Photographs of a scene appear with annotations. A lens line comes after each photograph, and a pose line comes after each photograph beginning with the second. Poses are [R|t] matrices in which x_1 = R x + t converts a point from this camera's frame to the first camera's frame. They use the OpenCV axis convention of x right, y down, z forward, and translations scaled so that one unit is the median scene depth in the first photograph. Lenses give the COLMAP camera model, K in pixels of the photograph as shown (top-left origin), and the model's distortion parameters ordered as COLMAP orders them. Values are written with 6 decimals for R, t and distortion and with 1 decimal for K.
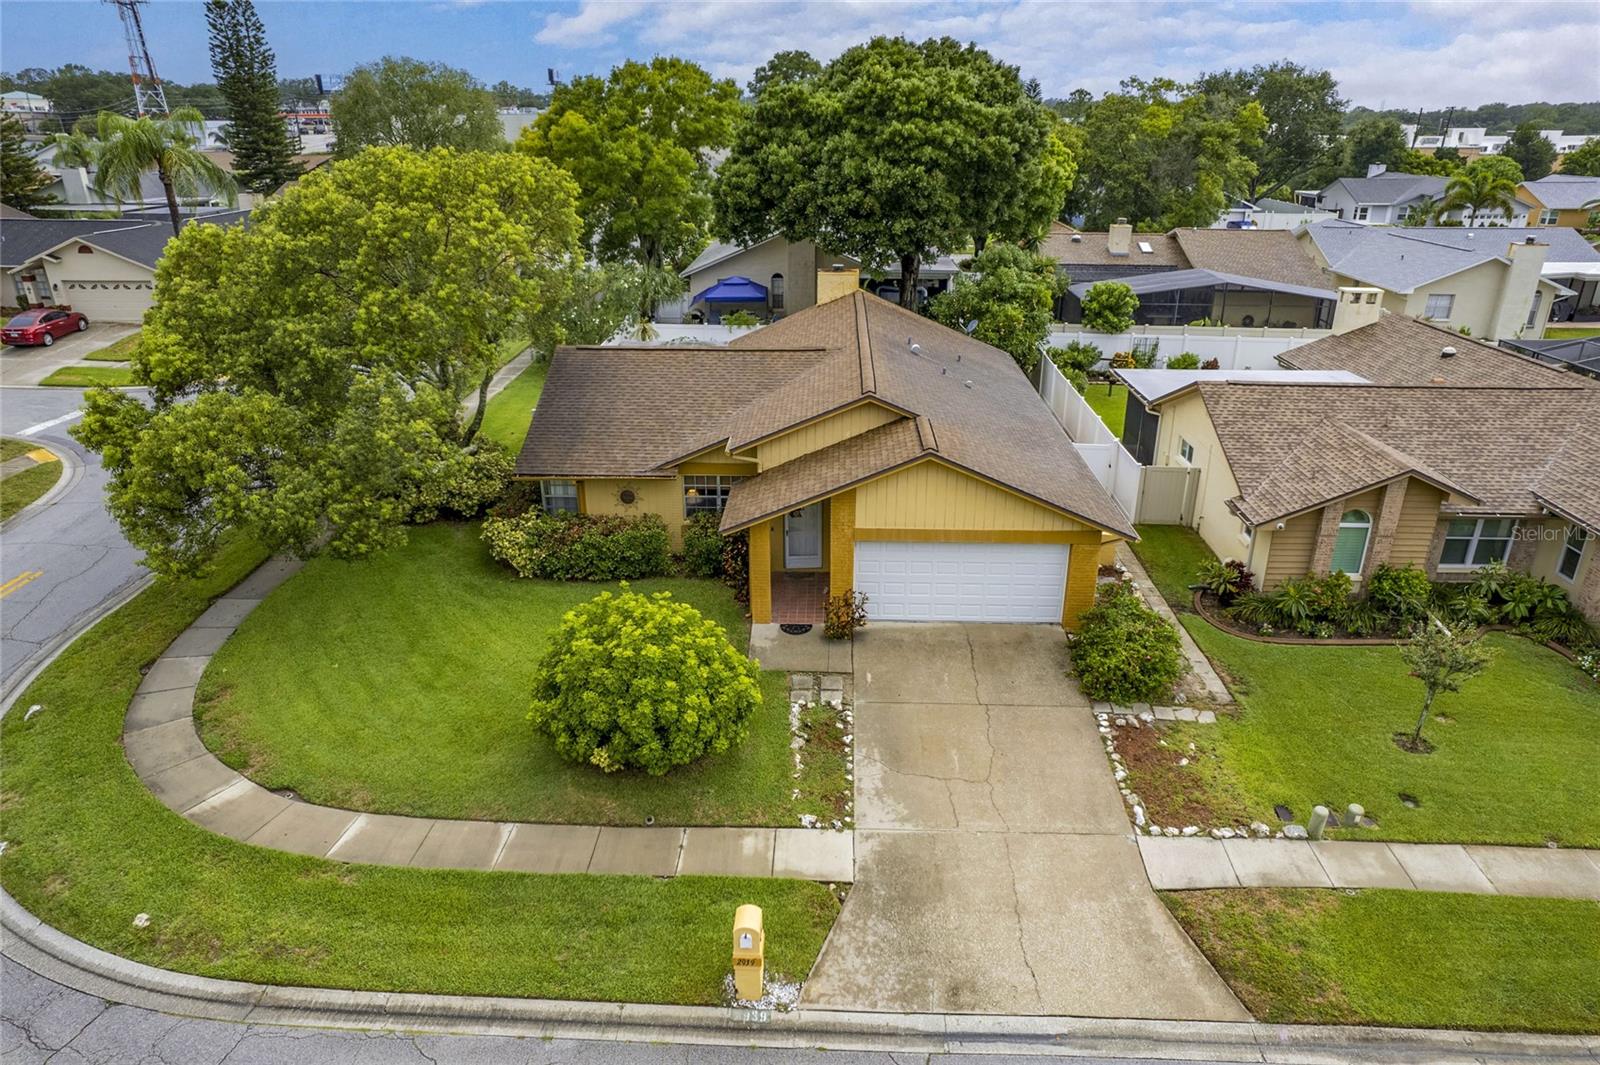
lens RADIAL K [[1043.0, 0, 837.5], [0, 1043.0, 537.7], [0, 0, 1]] dist [-0.069788, 0.059811]
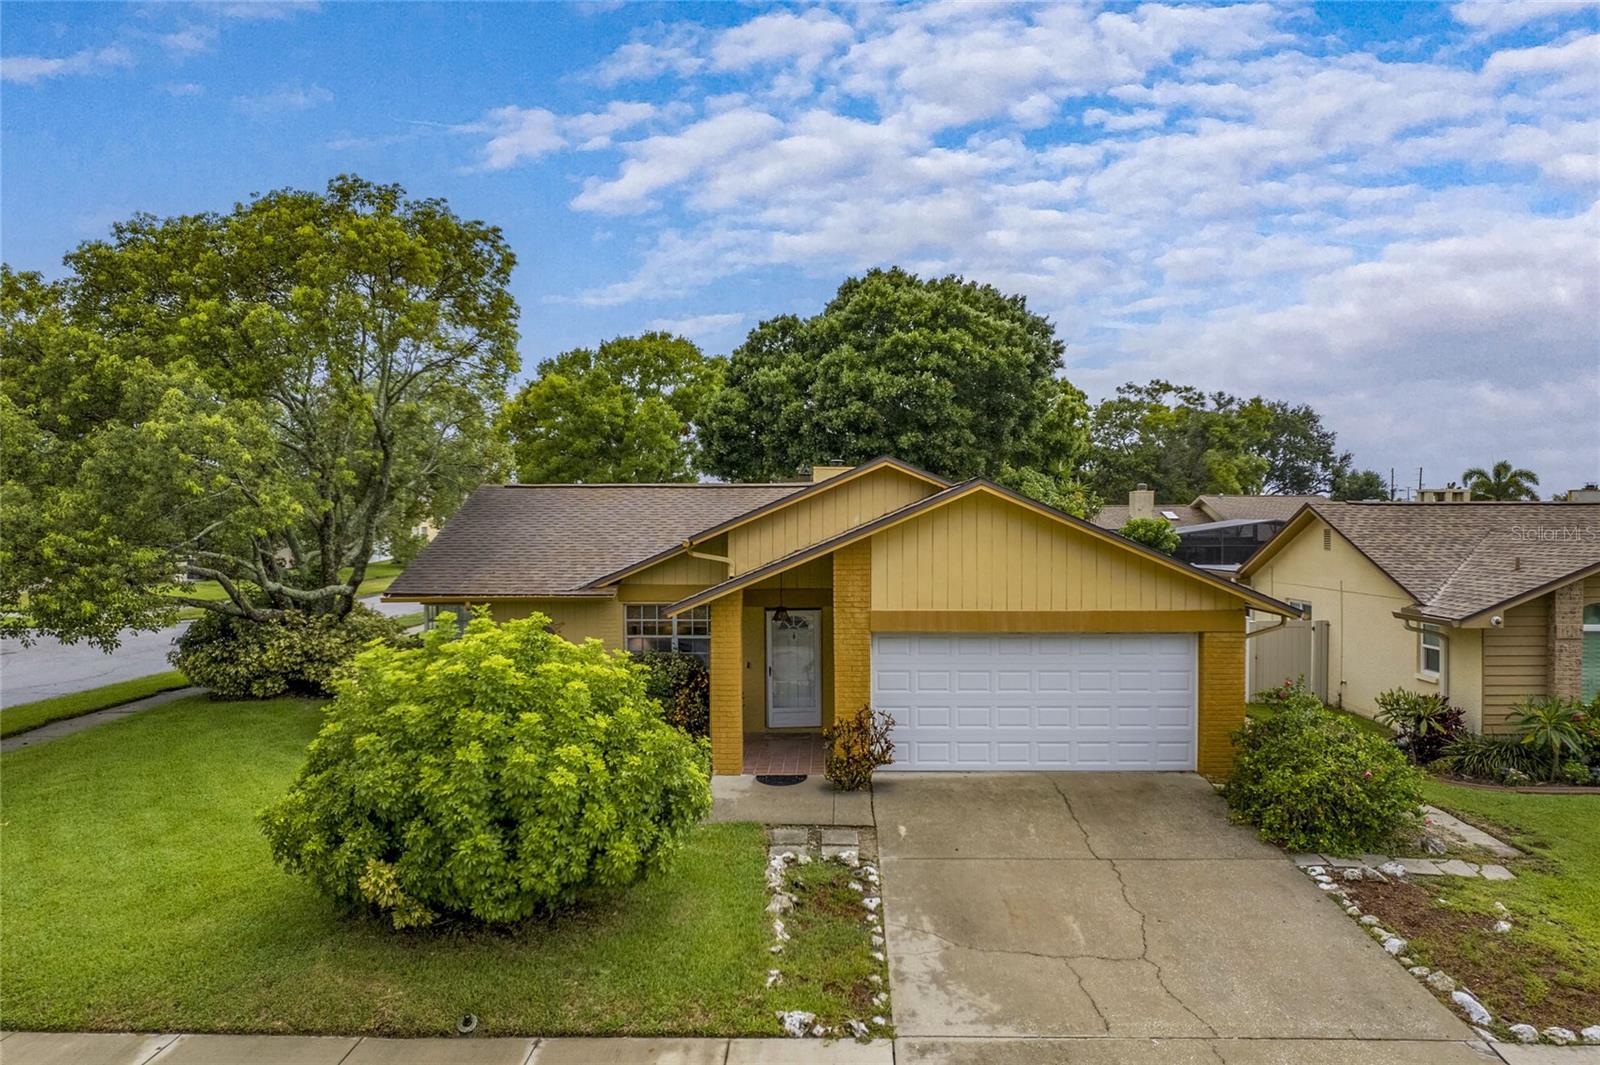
lens RADIAL K [[1043.0, 0, 837.5], [0, 1043.0, 537.7], [0, 0, 1]] dist [-0.069788, 0.059811]
pose [[0.999880, -0.014752, 0.004691, -0.007011], [0.015437, 0.927800, -0.372759, 0.196899], [0.001147, 0.372786, 0.927916, 0.384381]]
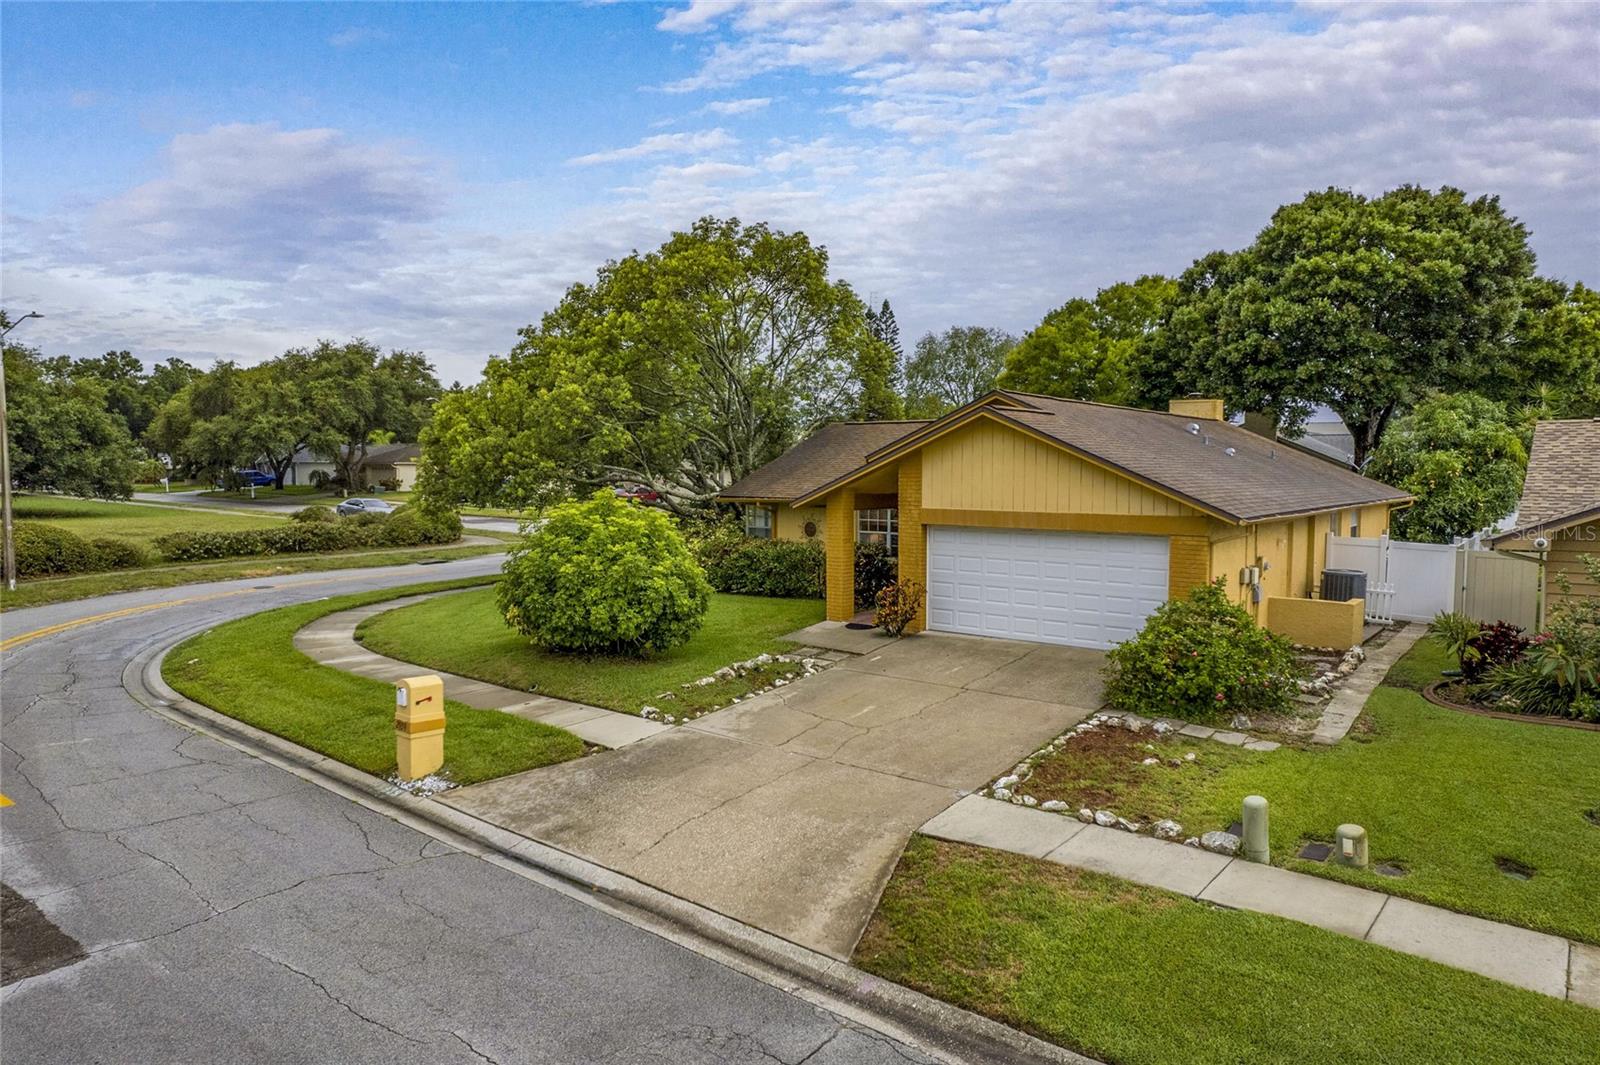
lens RADIAL K [[1052.2, 0, 808.2], [0, 1052.2, 529.1], [0, 0, 1]] dist [-0.074865, 0.058907]
pose [[0.786467, 0.023489, -0.617185, 0.502424], [-0.228496, 0.939443, -0.255414, 0.262155], [0.573811, 0.341899, 0.744208, 0.298676]]
